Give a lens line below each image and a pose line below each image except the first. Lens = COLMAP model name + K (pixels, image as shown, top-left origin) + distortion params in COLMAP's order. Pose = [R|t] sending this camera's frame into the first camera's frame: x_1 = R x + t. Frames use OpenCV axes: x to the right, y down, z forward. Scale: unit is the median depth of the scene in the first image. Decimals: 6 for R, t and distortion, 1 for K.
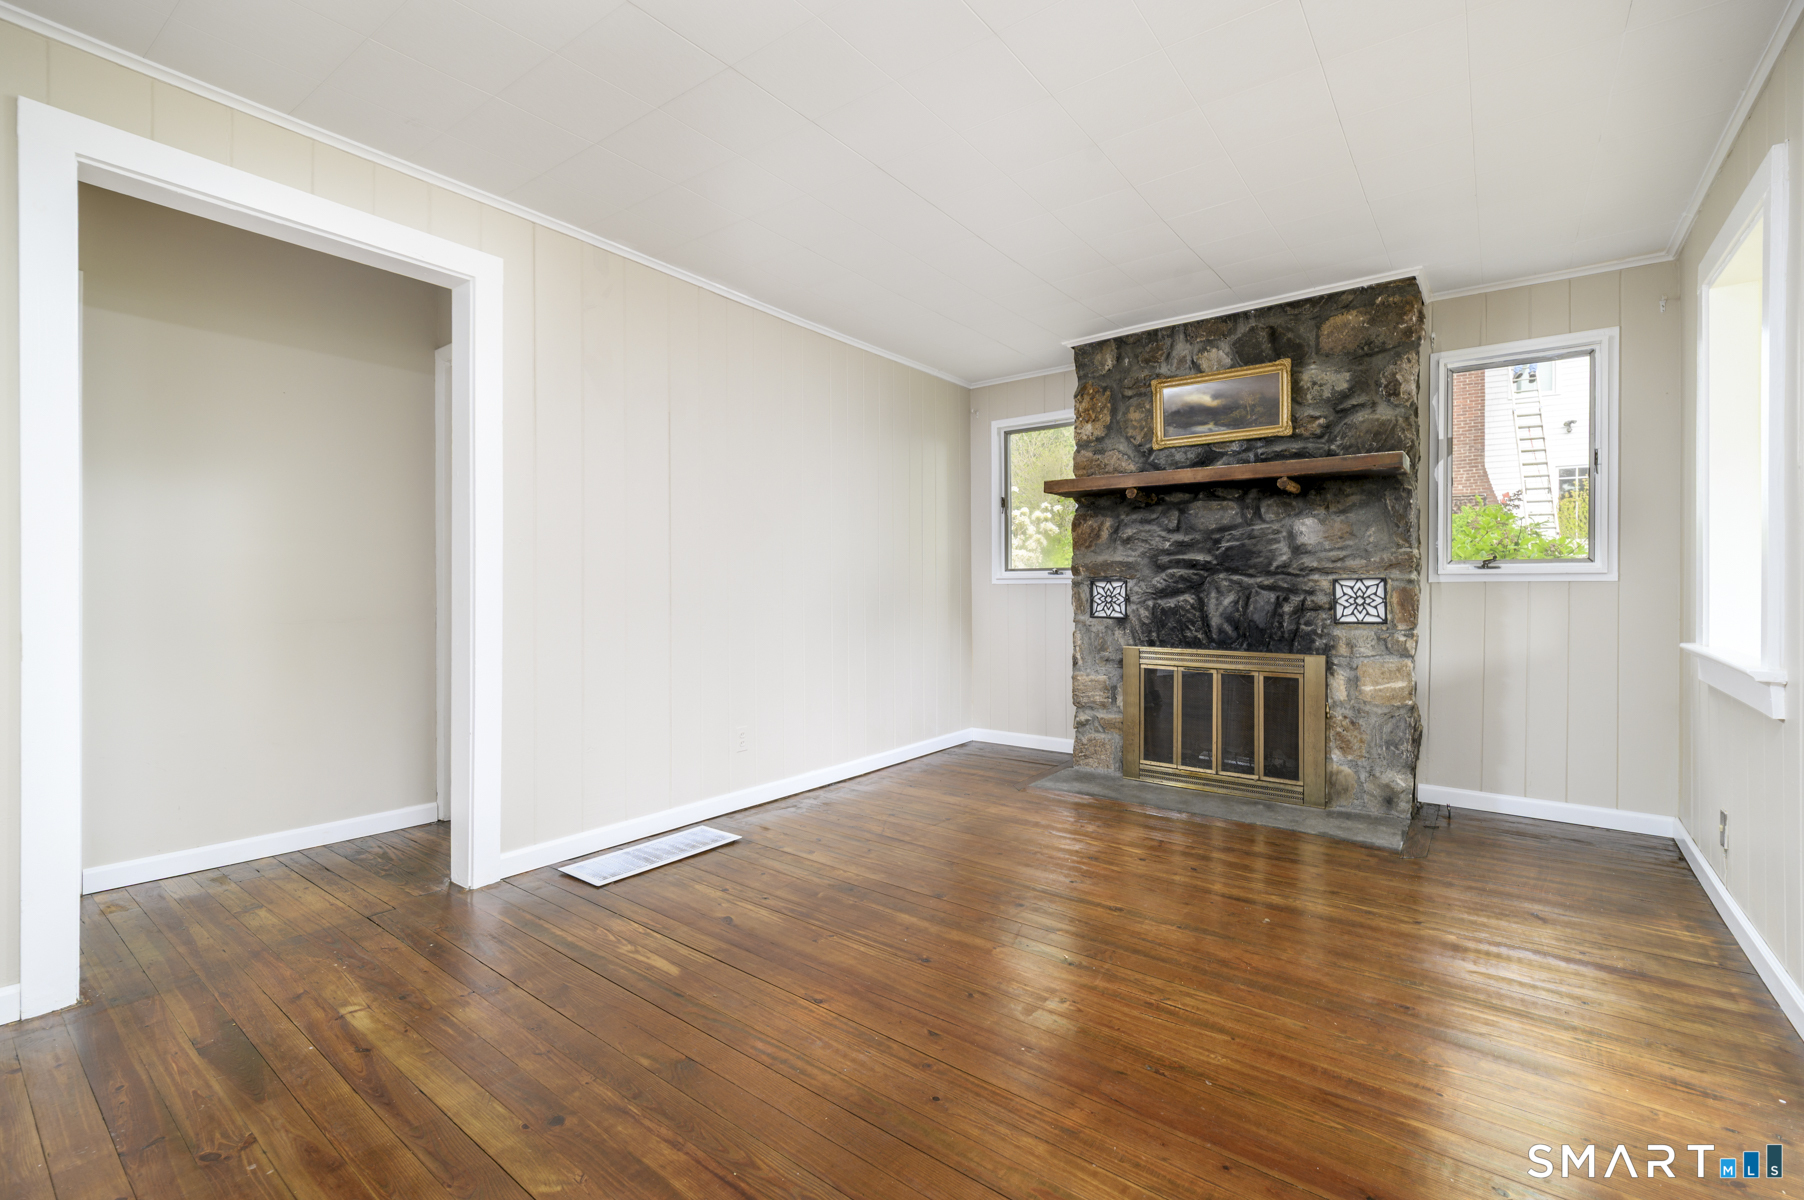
lens RADIAL K [[787.3, 0, 895.4], [0, 787.3, 596.0], [0, 0, 1]] dist [-0.001496, -0.000139]
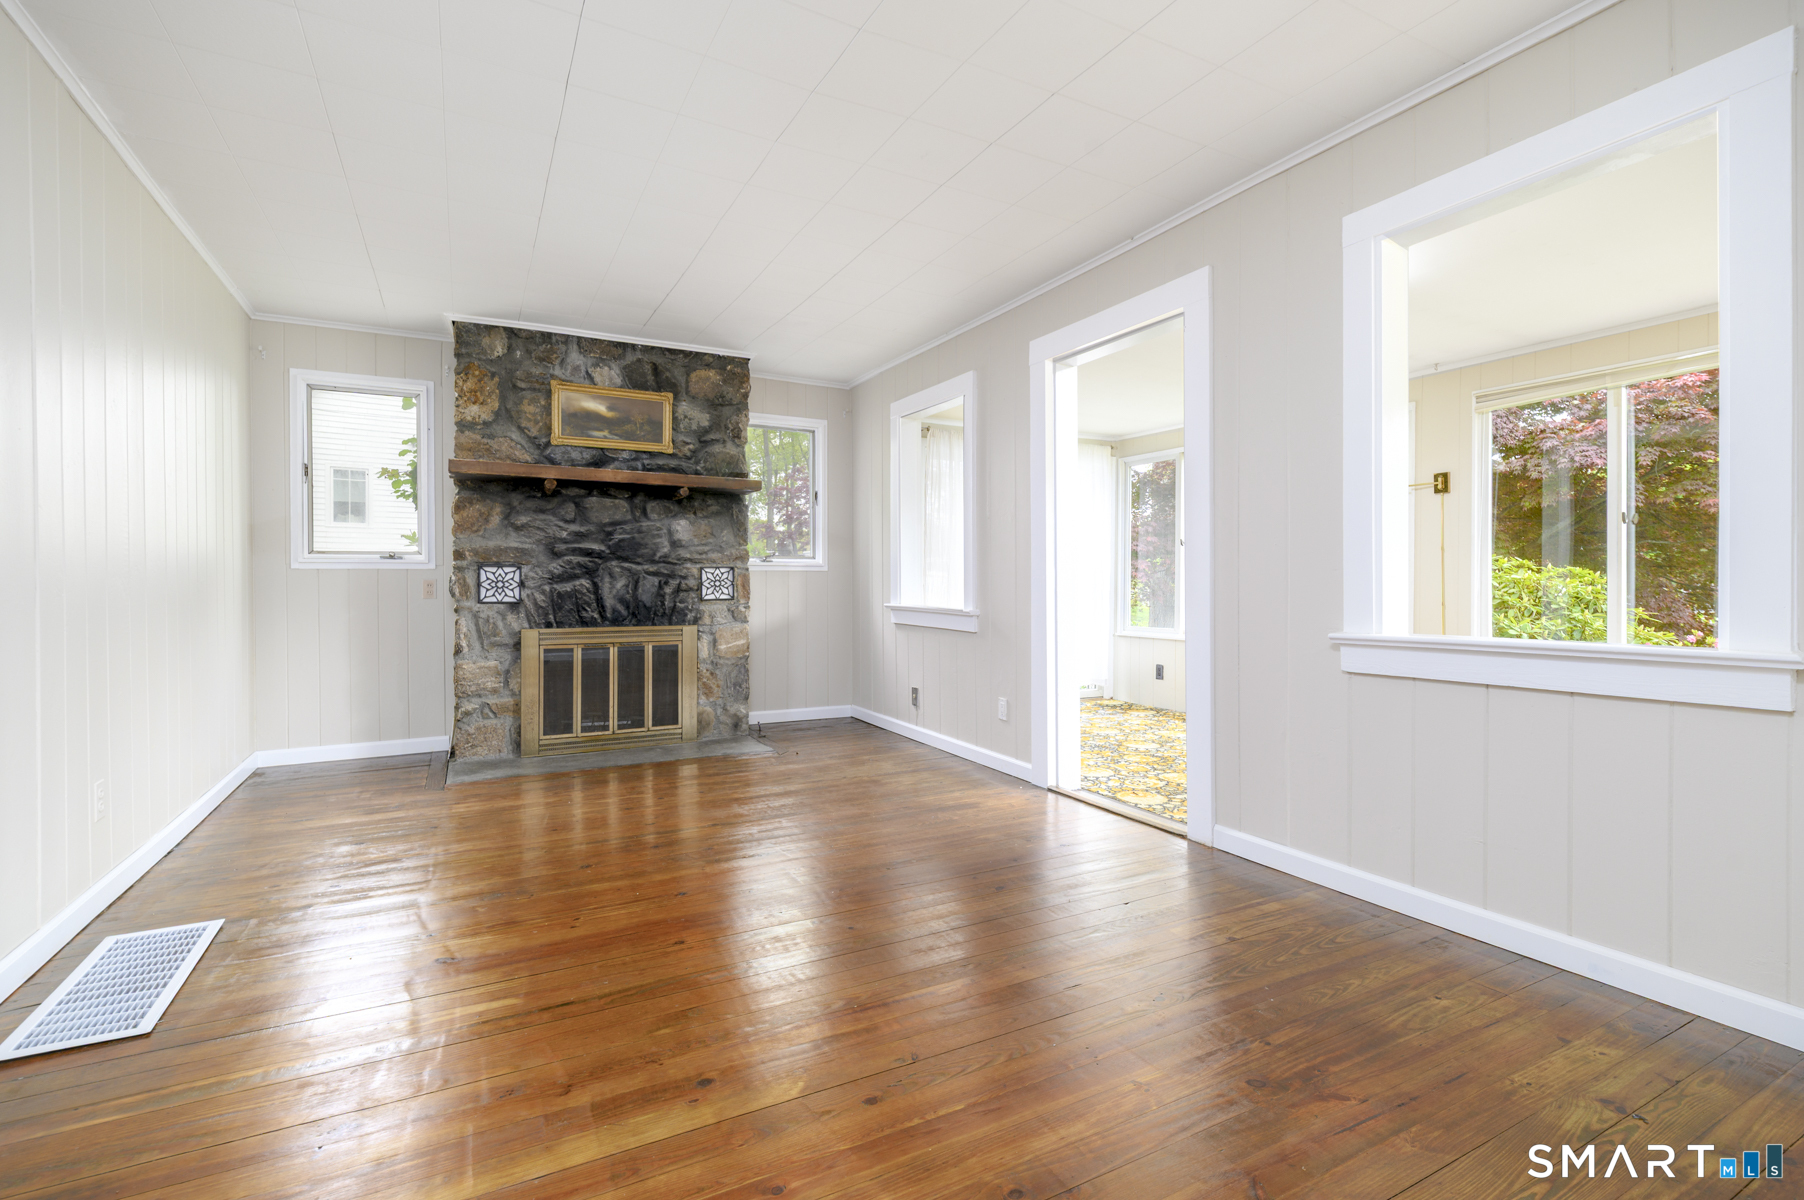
lens RADIAL K [[787.3, 0, 890.8], [0, 787.3, 588.4], [0, 0, 1]] dist [-0.001496, -0.000139]
pose [[0.426566, -0.007772, 0.904423, -0.469553], [0.010664, 0.999937, 0.003563, 0.011890], [-0.904394, 0.008125, 0.426622, 0.131385]]
